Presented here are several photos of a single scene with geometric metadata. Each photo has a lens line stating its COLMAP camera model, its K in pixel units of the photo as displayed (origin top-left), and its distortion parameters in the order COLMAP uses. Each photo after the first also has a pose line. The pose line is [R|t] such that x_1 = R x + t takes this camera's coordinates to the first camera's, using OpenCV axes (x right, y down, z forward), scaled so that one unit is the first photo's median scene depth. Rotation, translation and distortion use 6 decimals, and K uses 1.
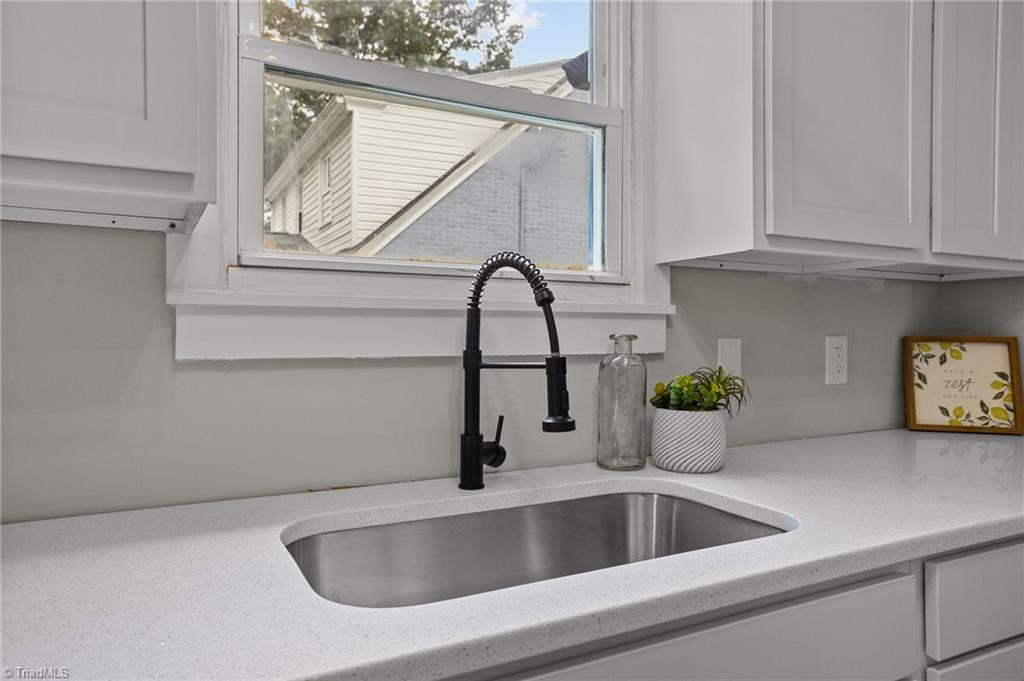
lens RADIAL K [[675.4, 0, 508.7], [0, 675.4, 338.7], [0, 0, 1]] dist [0.016522, 0.001296]
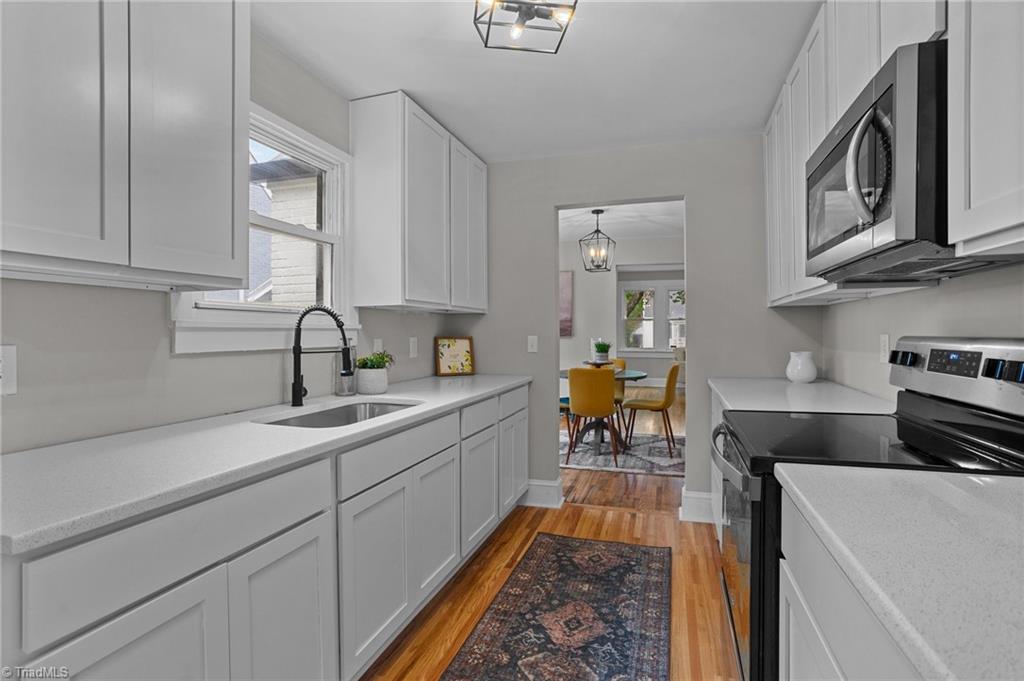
lens RADIAL K [[492.5, 0, 512.8], [0, 492.5, 336.0], [0, 0, 1]] dist [-0.020536, 0.000493]
pose [[0.723250, -0.008600, 0.690533, -0.637093], [0.008549, 0.999957, 0.003499, -0.014611], [-0.690533, 0.003373, 0.723293, -0.666451]]
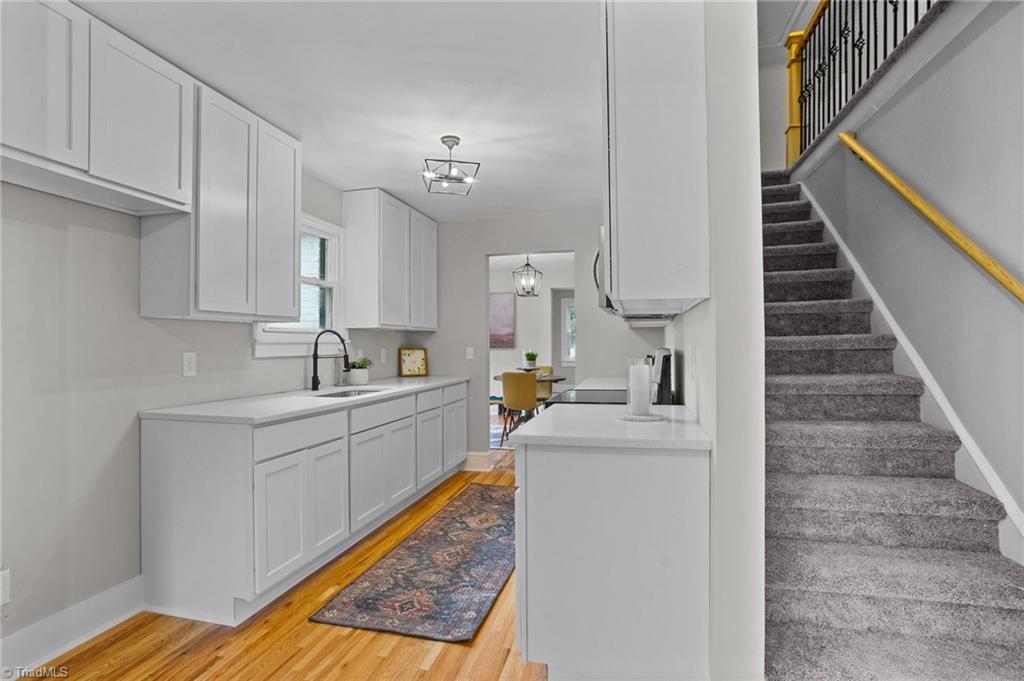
lens RADIAL K [[492.5, 0, 507.1], [0, 492.5, 340.5], [0, 0, 1]] dist [-0.020536, 0.000493]
pose [[0.675641, 0.001550, 0.737229, -1.274485], [0.009238, 0.999901, -0.010568, -0.015336], [-0.737173, 0.013950, 0.675560, -1.541043]]
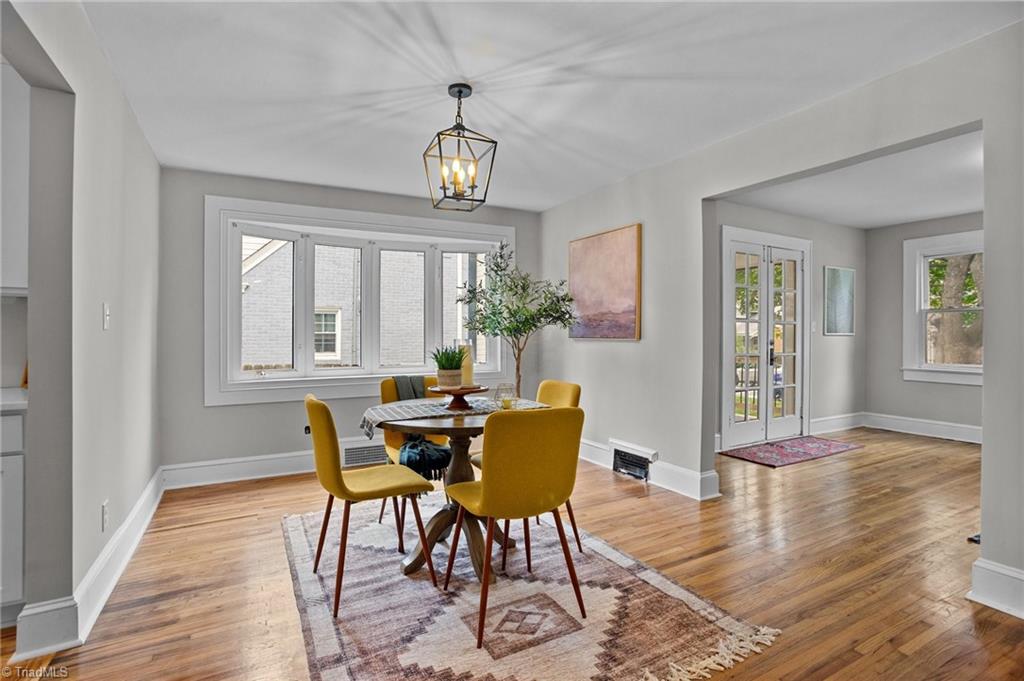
lens RADIAL K [[492.5, 0, 512.2], [0, 492.5, 338.8], [0, 0, 1]] dist [-0.020536, 0.000493]
pose [[0.999825, 0.005780, 0.017817, 2.926460], [-0.005797, 0.999983, 0.000899, 0.019062], [-0.017811, -0.001002, 0.999841, -0.260320]]
